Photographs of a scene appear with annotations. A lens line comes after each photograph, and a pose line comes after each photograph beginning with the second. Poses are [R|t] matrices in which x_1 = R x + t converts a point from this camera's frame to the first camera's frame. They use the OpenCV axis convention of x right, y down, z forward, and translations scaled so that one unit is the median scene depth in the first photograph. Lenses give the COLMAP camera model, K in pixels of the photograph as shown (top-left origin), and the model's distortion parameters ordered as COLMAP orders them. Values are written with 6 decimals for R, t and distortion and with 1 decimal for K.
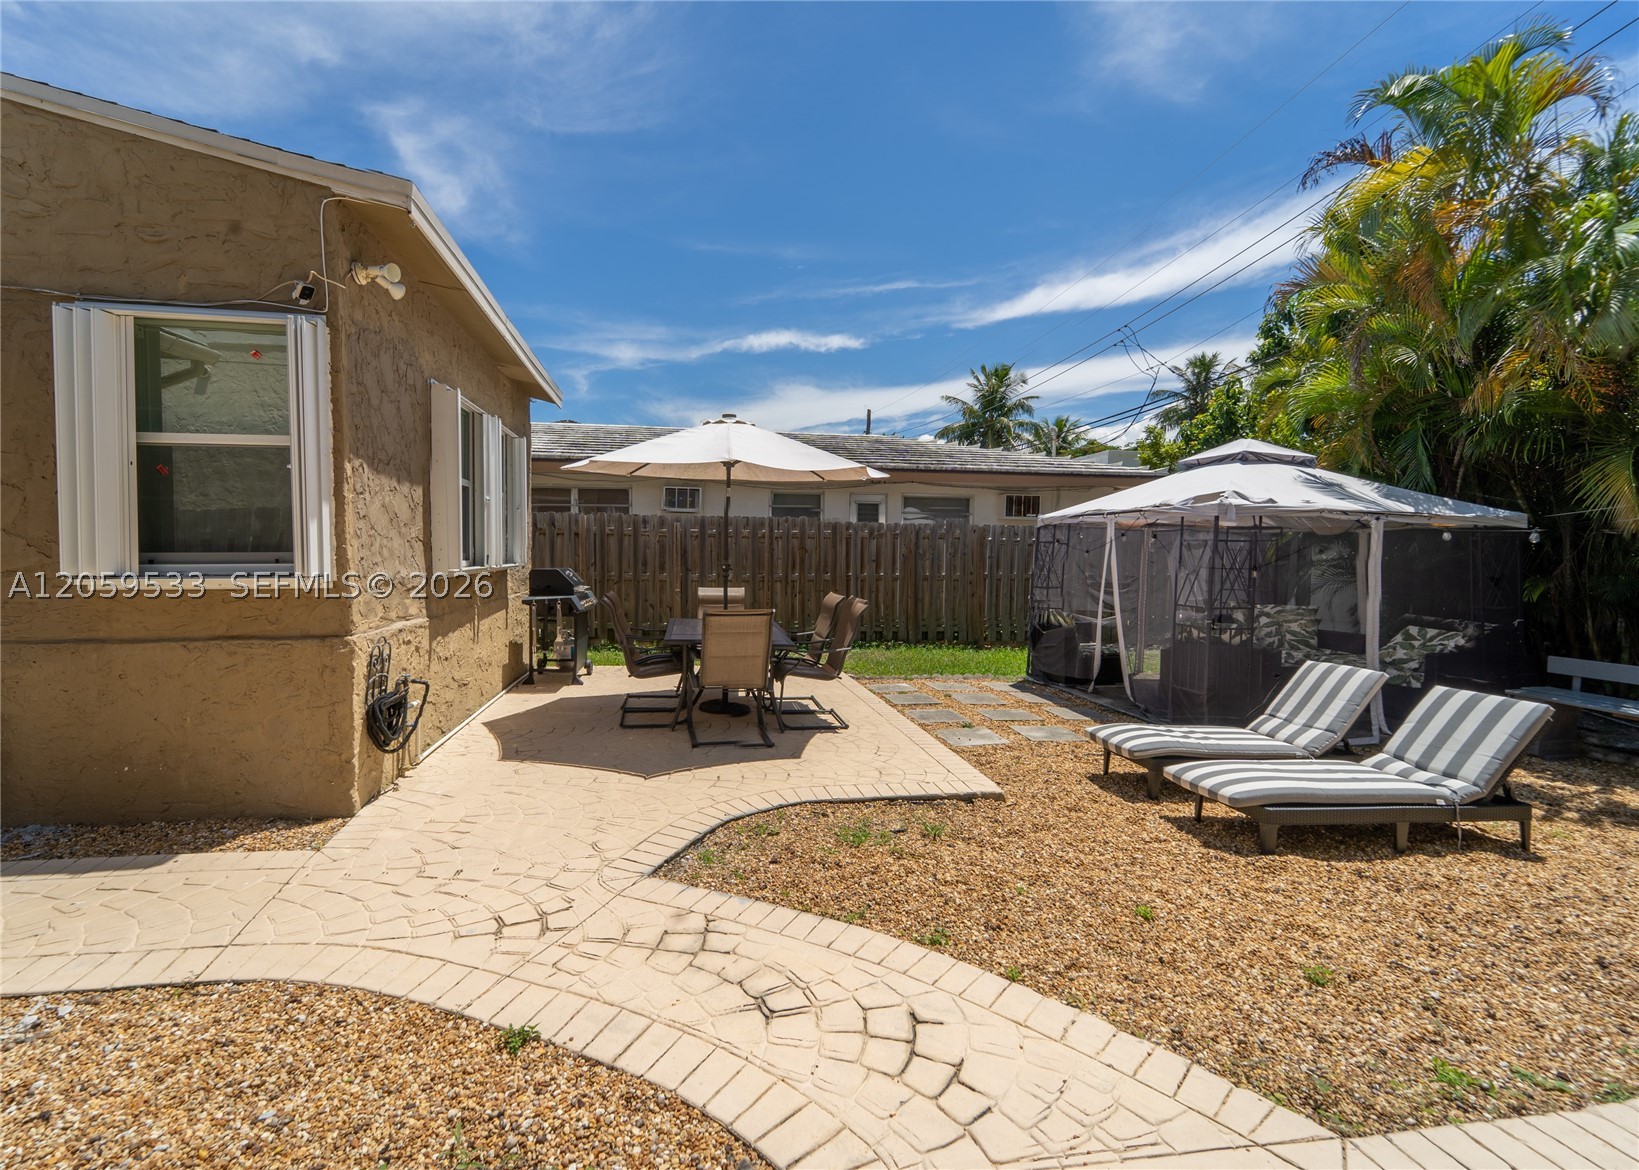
lens RADIAL K [[704.5, 0, 819.5], [0, 704.5, 585.0], [0, 0, 1]] dist [0.002037, 0.000215]
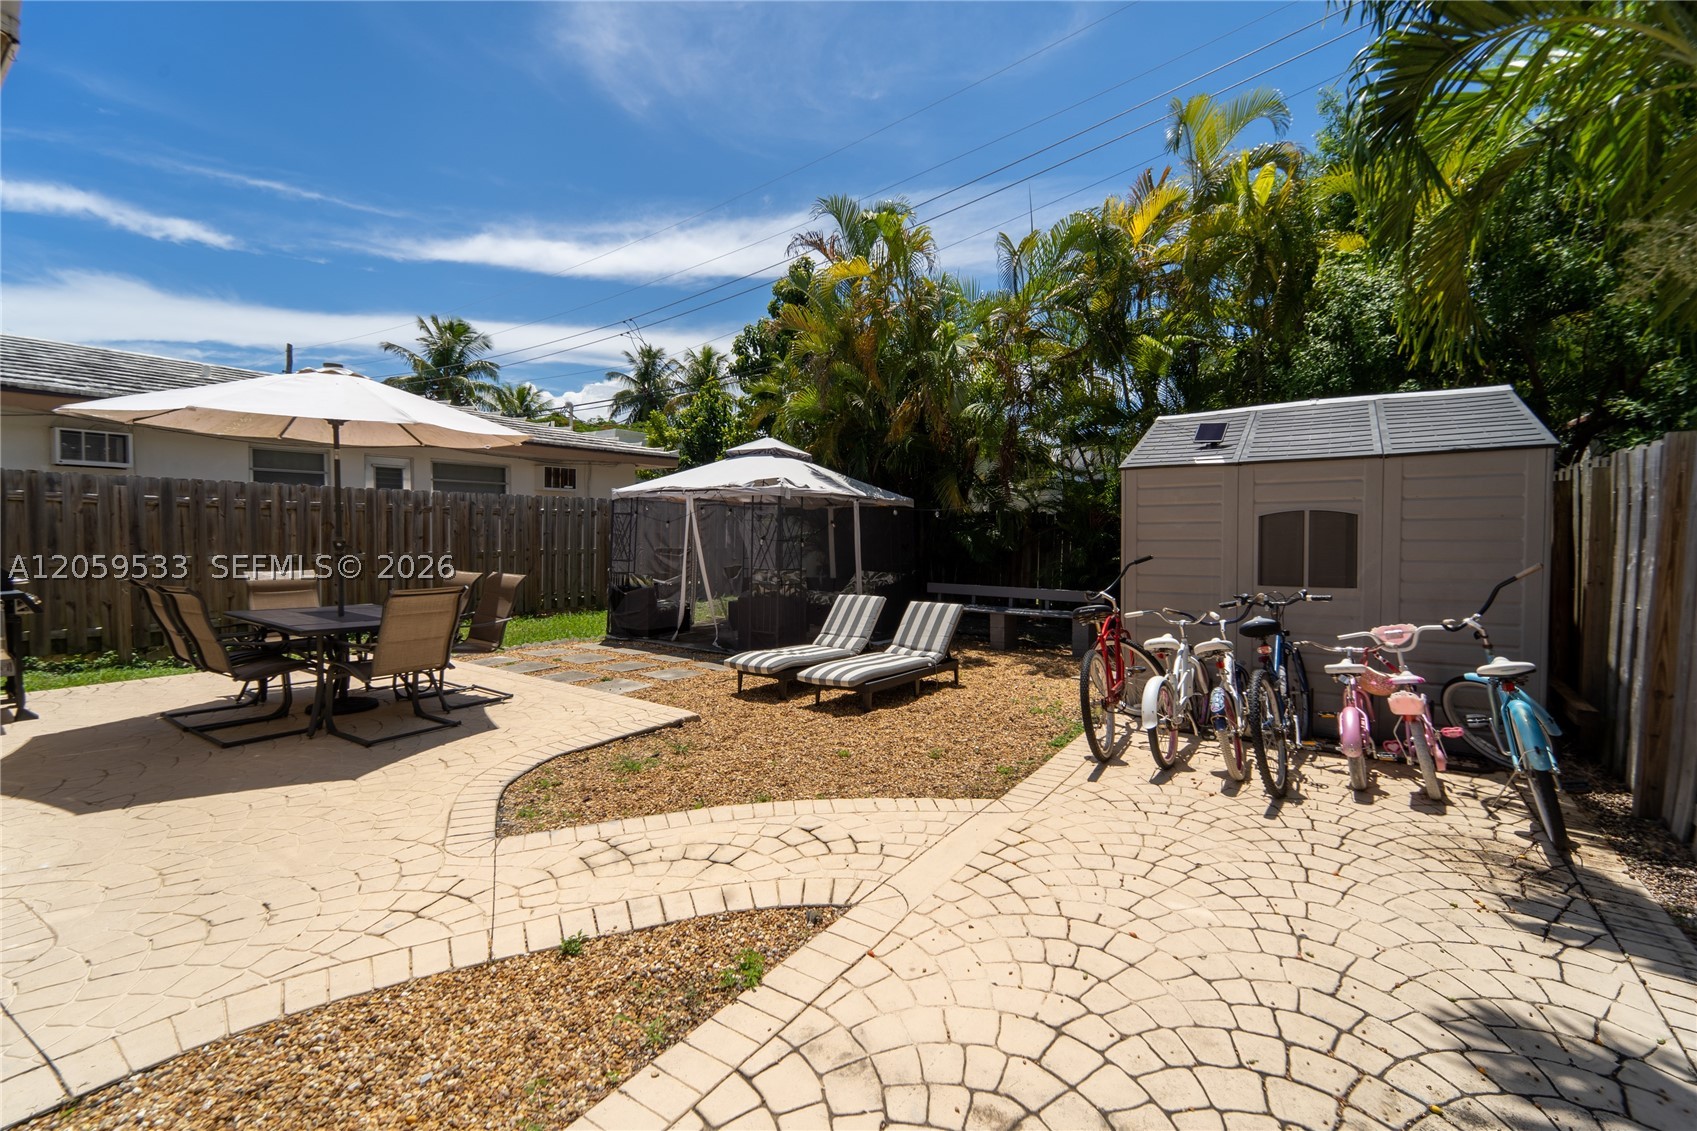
lens RADIAL K [[689.8, 0, 845.9], [0, 689.8, 557.8], [0, 0, 1]] dist [-0.000893, -0.000123]
pose [[0.706647, -0.041949, 0.706321, -0.422115], [0.036521, 0.999073, 0.022797, -0.005289], [-0.706623, 0.009686, 0.707524, -0.066081]]
